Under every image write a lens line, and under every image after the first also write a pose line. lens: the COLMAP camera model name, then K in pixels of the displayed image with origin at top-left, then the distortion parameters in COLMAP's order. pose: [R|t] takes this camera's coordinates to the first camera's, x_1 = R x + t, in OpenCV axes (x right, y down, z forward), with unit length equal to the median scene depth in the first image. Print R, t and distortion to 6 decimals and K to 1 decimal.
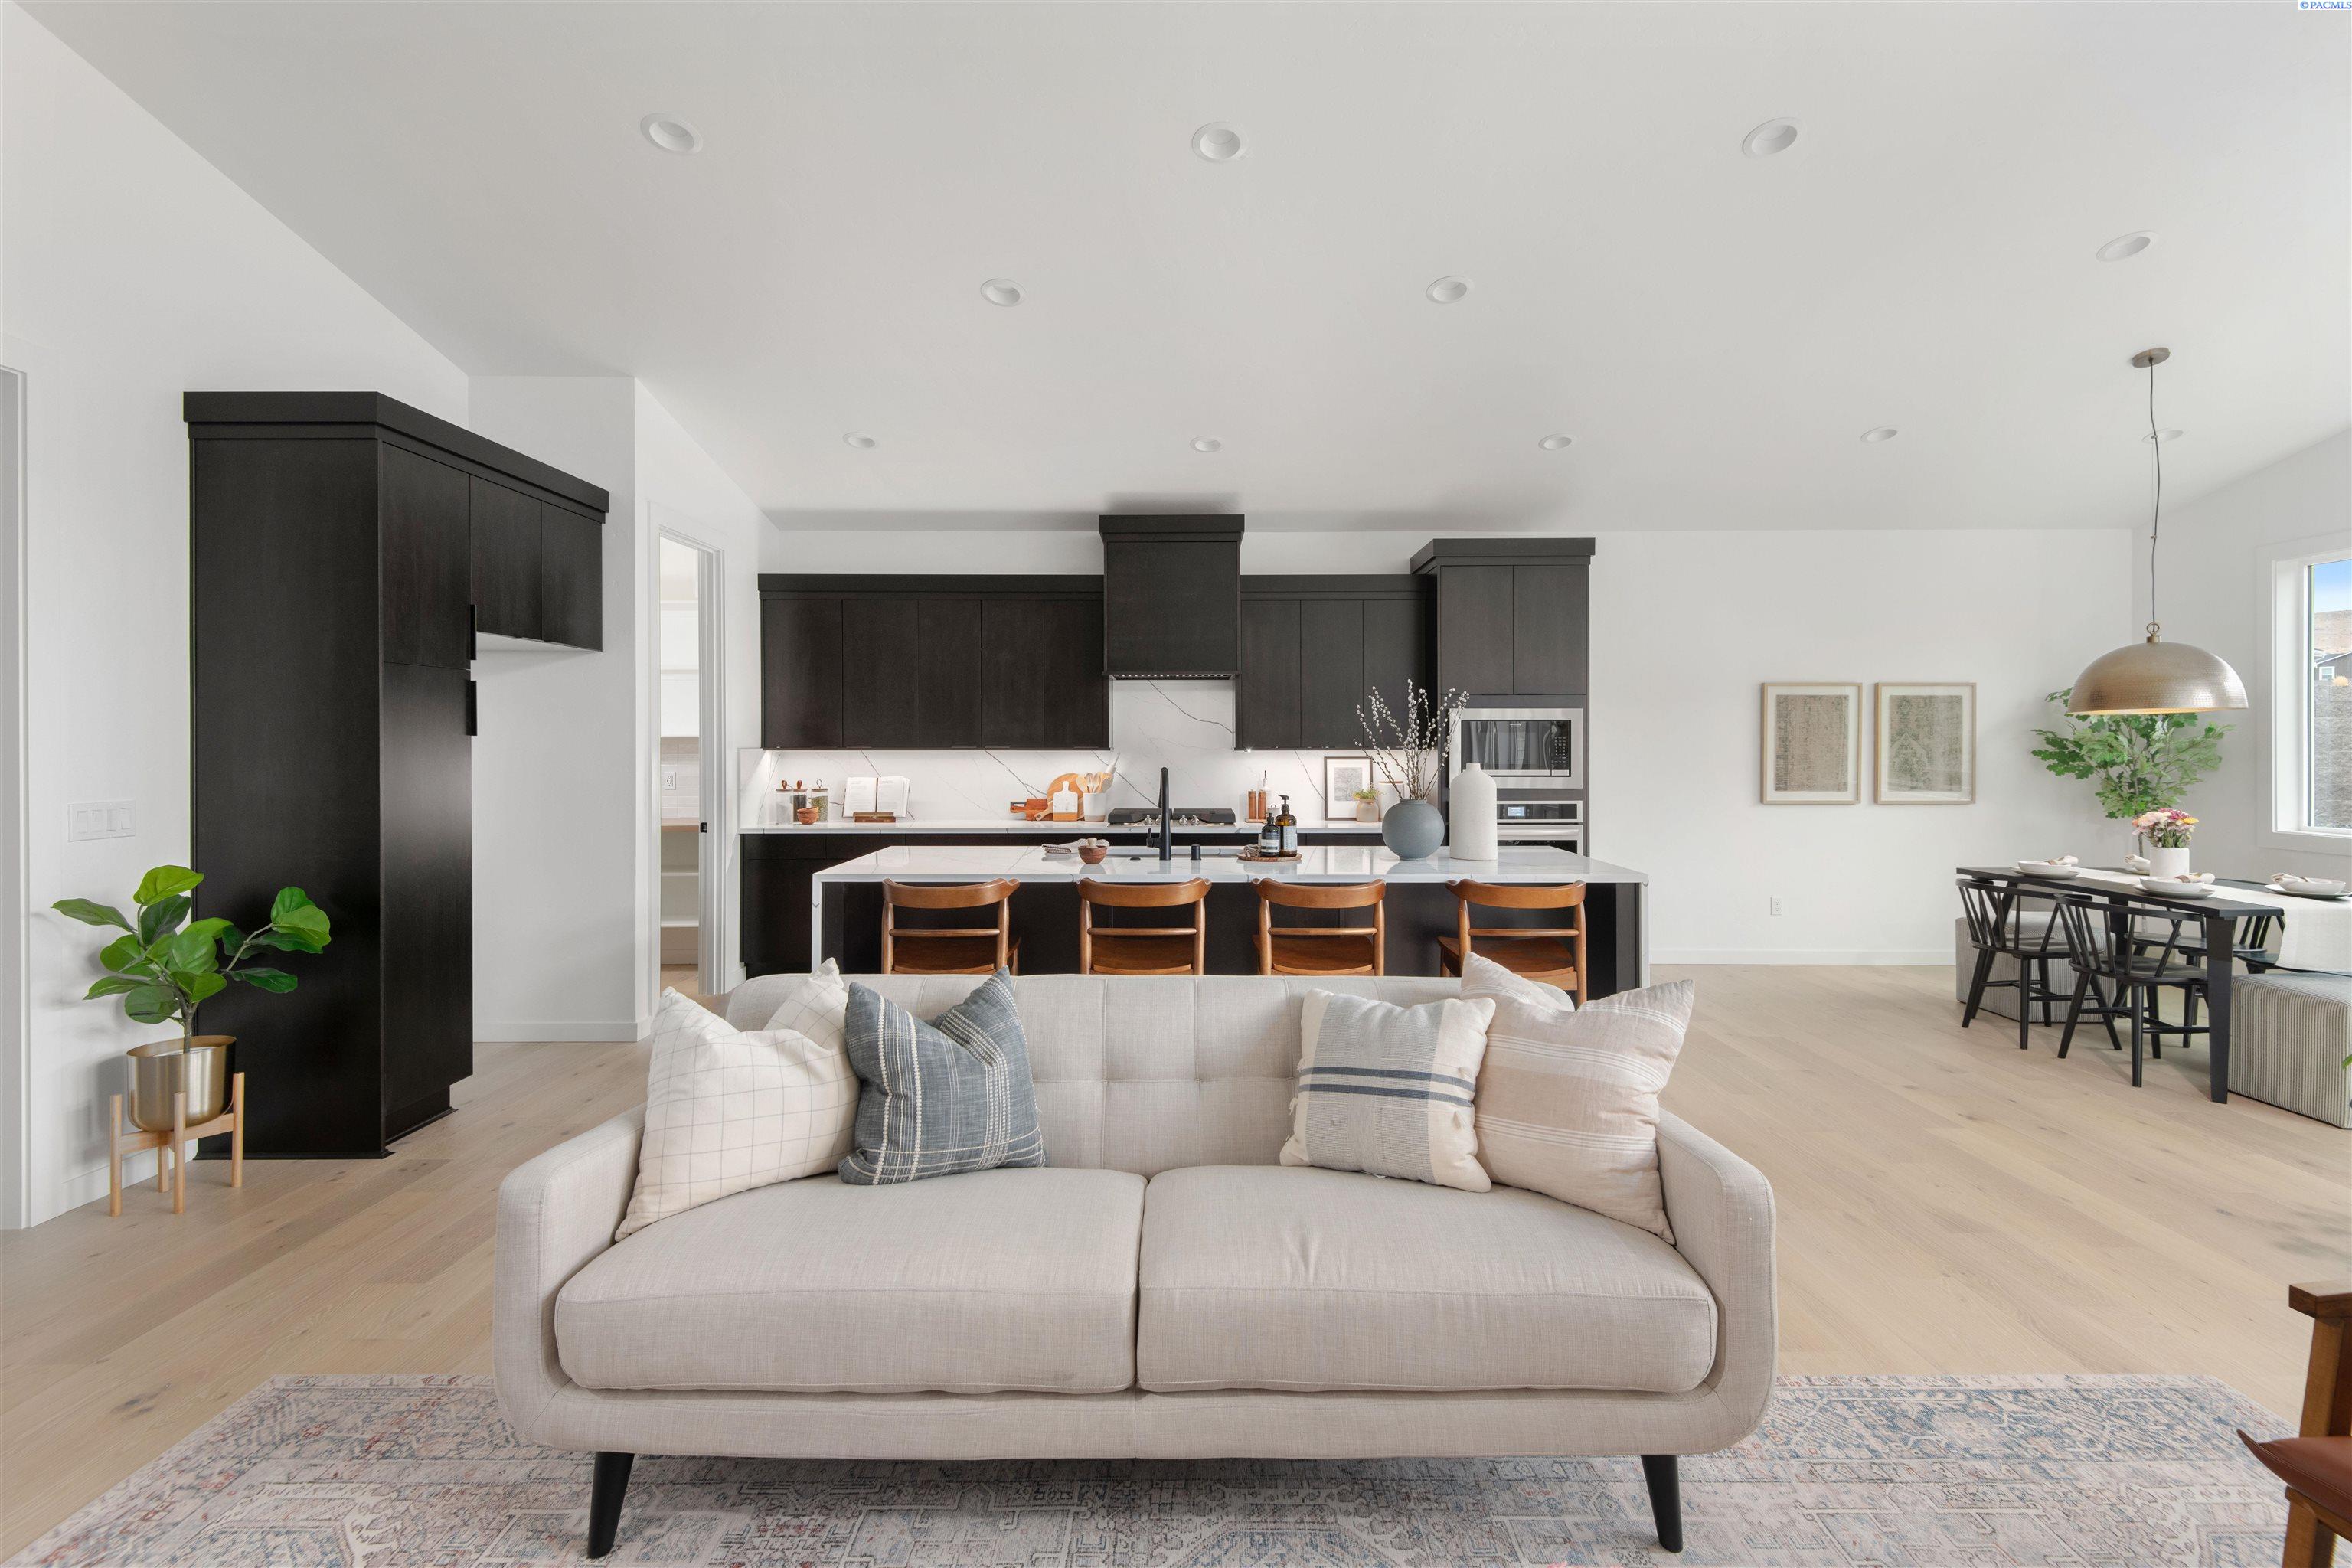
lens RADIAL K [[1072.3, 0, 1186.2], [0, 1072.3, 757.5], [0, 0, 1]] dist [0.006984, -0.003694]
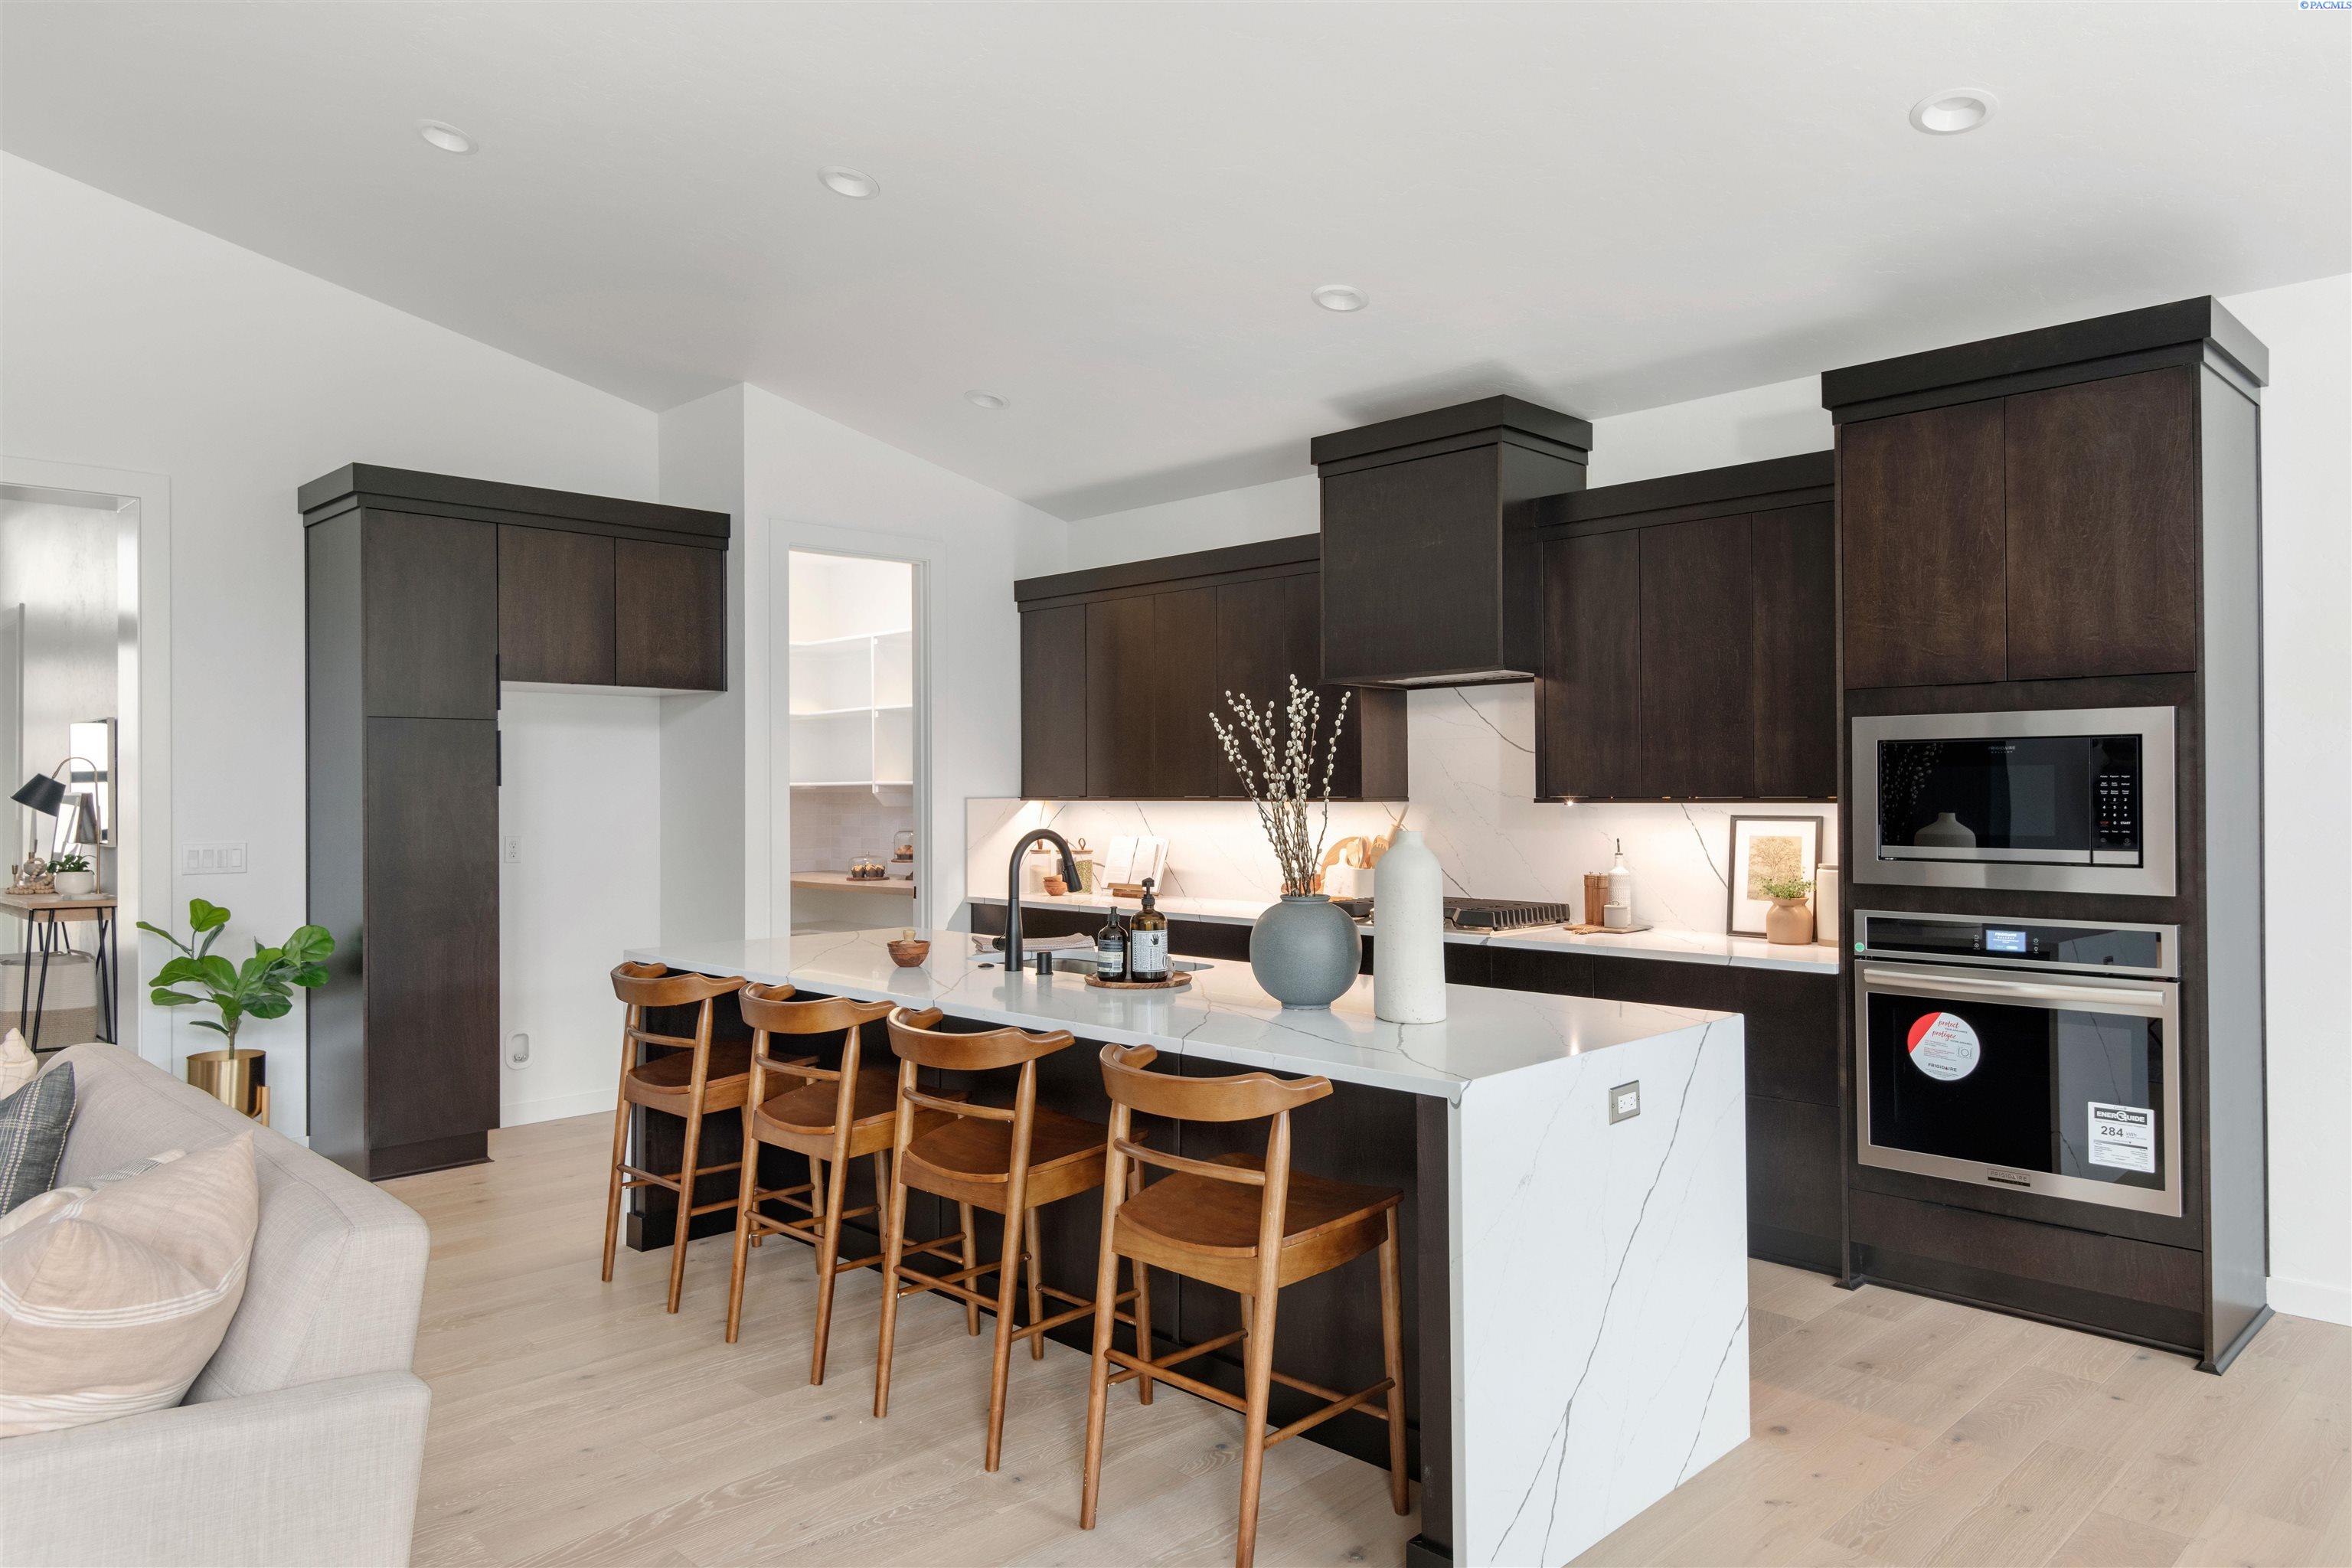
lens RADIAL K [[1509.7, 0, 1179.0], [0, 1509.7, 784.0], [0, 0, 1]] dist [-0.001346, -0.000300]
pose [[0.706812, -0.005111, -0.707383, 0.511869], [-0.006669, 0.999881, -0.013889, -0.004426], [0.707370, 0.014535, 0.706694, 0.306133]]
